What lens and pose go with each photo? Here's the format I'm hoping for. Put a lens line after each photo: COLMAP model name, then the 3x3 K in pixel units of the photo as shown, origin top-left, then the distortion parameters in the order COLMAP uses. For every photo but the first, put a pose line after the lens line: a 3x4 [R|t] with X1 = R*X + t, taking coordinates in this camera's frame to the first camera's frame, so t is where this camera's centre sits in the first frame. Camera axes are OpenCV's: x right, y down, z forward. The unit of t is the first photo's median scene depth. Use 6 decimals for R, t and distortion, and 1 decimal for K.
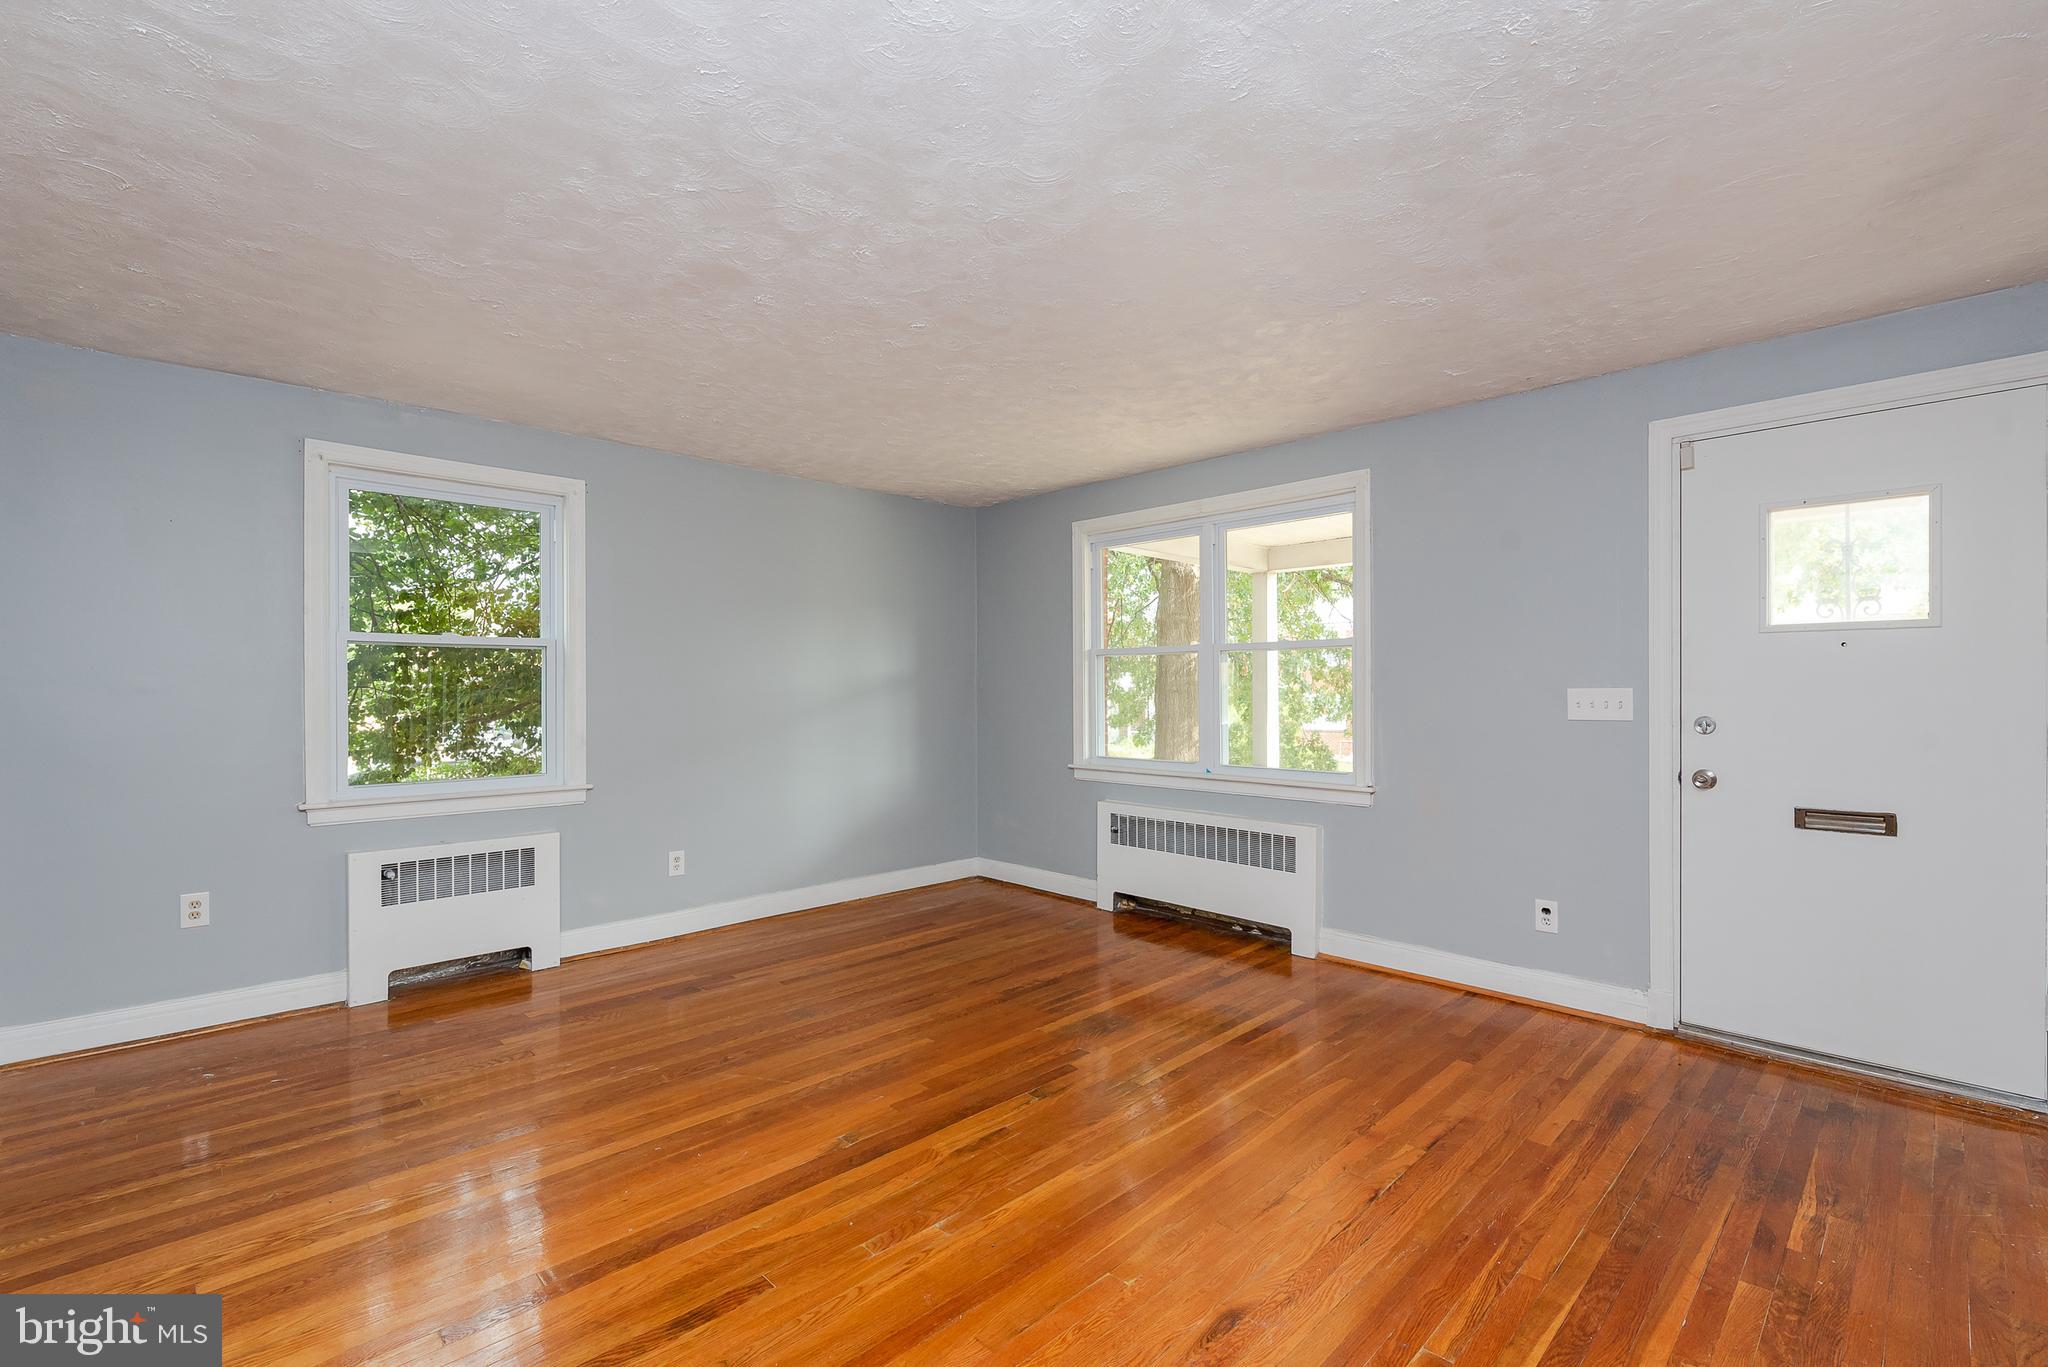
lens RADIAL K [[877.7, 0, 1051.6], [0, 877.7, 696.6], [0, 0, 1]] dist [0.001686, -0.000107]
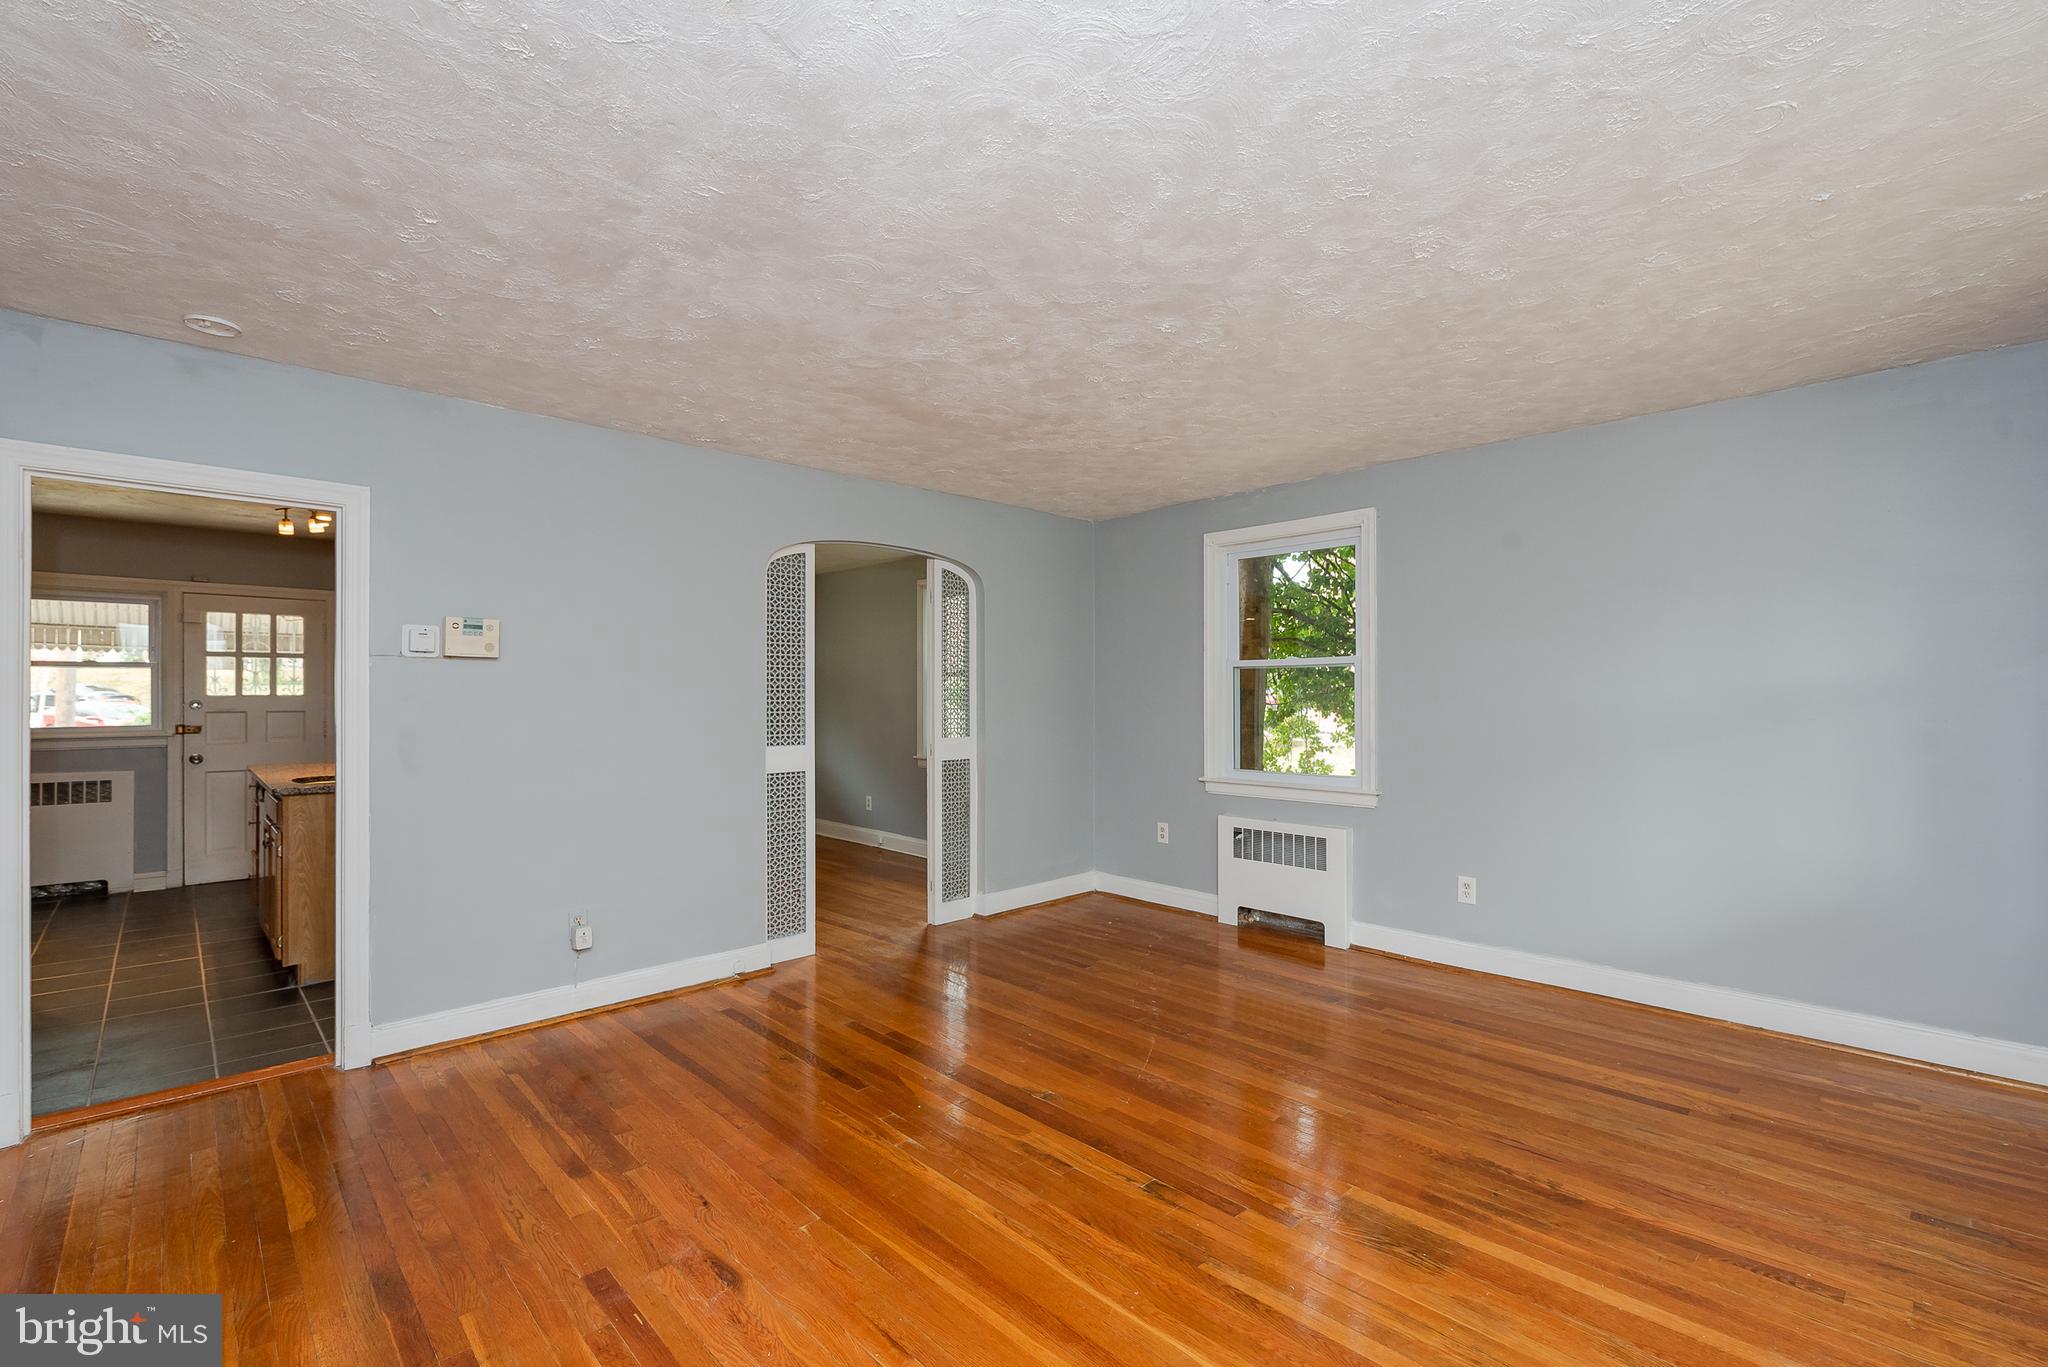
lens RADIAL K [[905.8, 0, 1032.6], [0, 905.8, 690.4], [0, 0, 1]] dist [0.000064, -0.000791]
pose [[-0.018741, -0.004958, -0.999812, 0.685218], [-0.006560, 0.999967, -0.004835, -0.016929], [0.999803, 0.006468, -0.018773, 0.711328]]
